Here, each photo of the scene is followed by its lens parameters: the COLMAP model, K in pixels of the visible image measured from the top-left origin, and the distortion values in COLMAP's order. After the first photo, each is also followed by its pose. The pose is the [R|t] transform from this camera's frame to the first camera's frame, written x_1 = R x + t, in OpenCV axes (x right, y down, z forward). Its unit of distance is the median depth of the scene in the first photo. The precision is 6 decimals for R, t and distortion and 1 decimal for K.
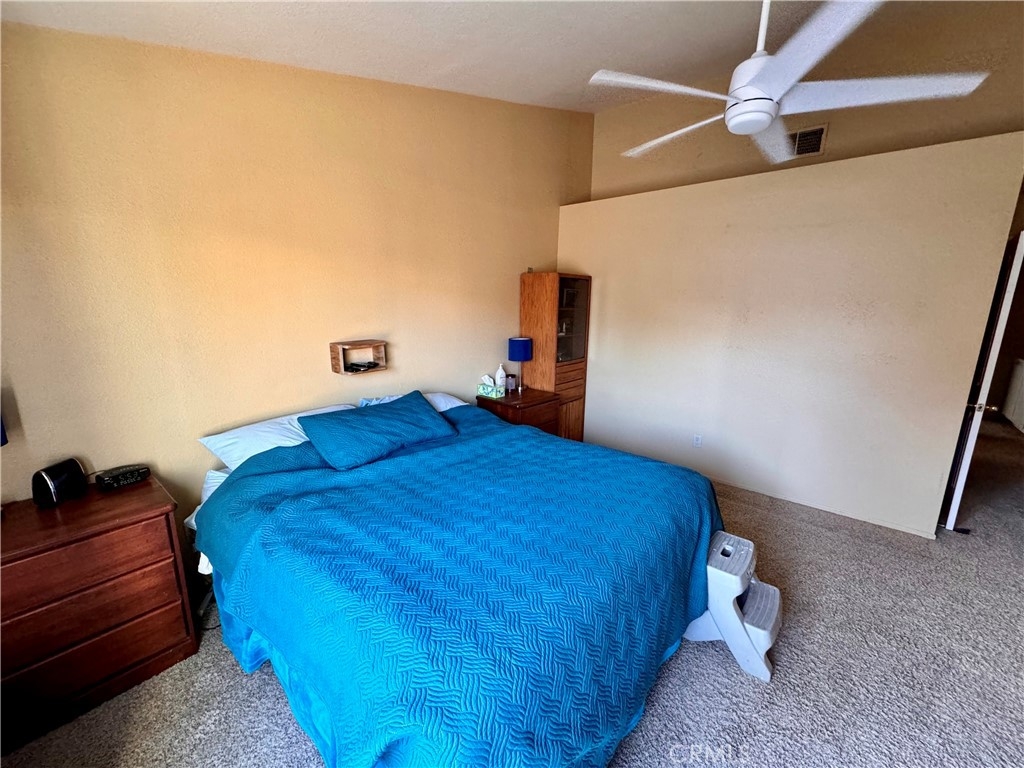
lens RADIAL K [[407.1, 0, 512.0], [0, 407.1, 388.0], [0, 0, 1]] dist [-0.002541, 0.000591]
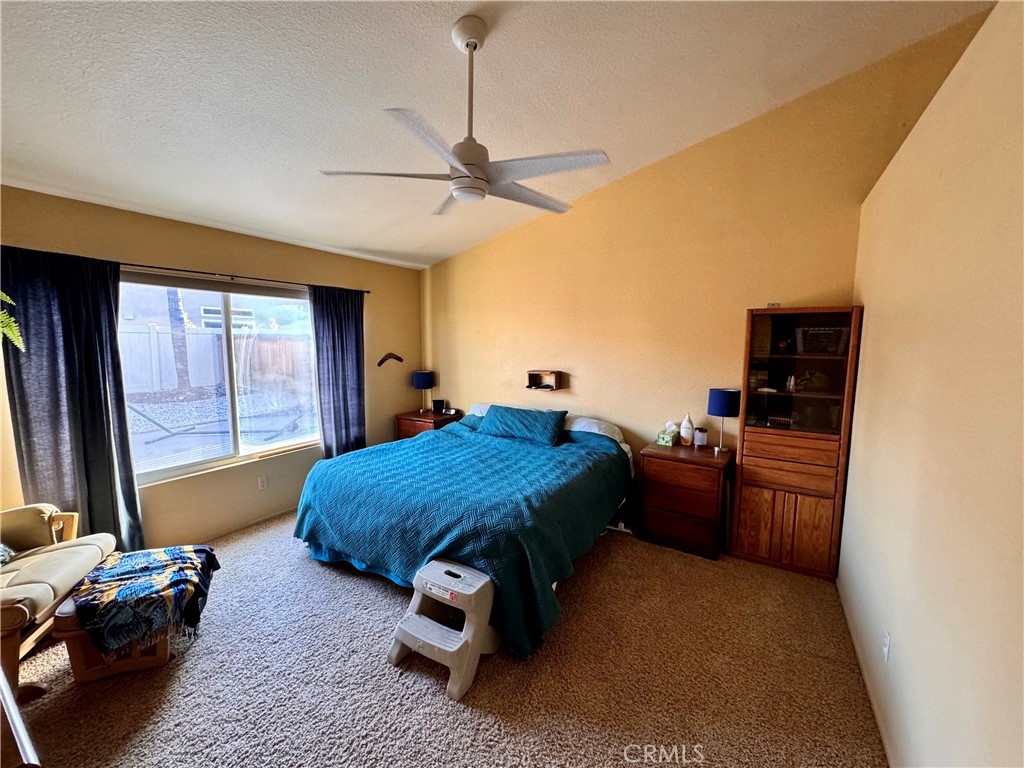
lens RADIAL K [[407.1, 0, 511.4], [0, 407.1, 380.8], [0, 0, 1]] dist [-0.002541, 0.000591]
pose [[0.140361, 0.084794, -0.986463, 1.270565], [-0.215248, 0.975110, 0.053191, -0.145824], [0.966420, 0.204868, 0.155119, 0.726177]]
